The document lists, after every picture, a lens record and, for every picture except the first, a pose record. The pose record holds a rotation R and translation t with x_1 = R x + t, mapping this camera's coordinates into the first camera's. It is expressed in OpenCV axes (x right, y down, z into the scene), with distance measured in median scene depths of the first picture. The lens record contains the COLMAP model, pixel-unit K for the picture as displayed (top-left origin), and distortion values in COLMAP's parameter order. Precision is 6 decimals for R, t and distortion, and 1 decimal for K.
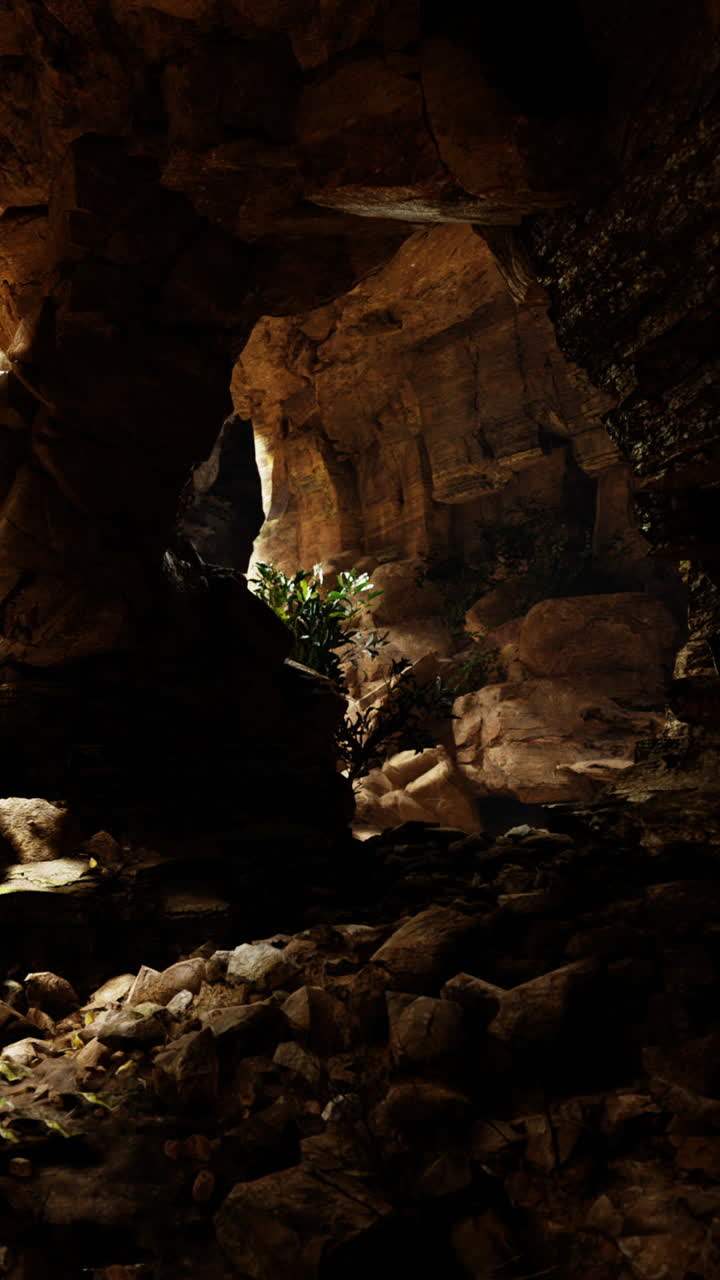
lens RADIAL K [[514.0, 0, 357.9], [0, 514.0, 640.4], [0, 0, 1]] dist [0.000200, 0.000036]
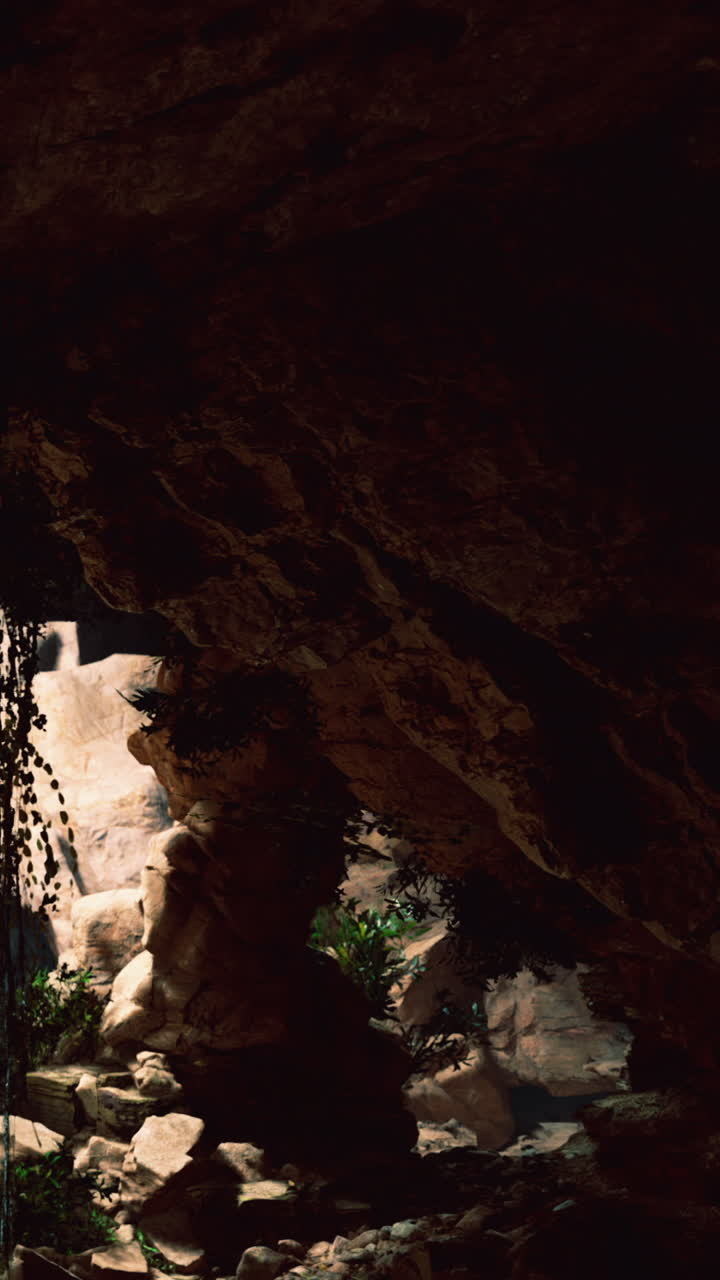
lens RADIAL K [[1052.9, 0, 360.3], [0, 1052.9, 640.2], [0, 0, 1]] dist [0.003740, -0.002284]
pose [[0.997615, 0.023872, 0.064761, -0.202512], [-0.023401, 0.999694, -0.008010, -0.532907], [-0.064932, 0.006476, 0.997869, -1.001549]]
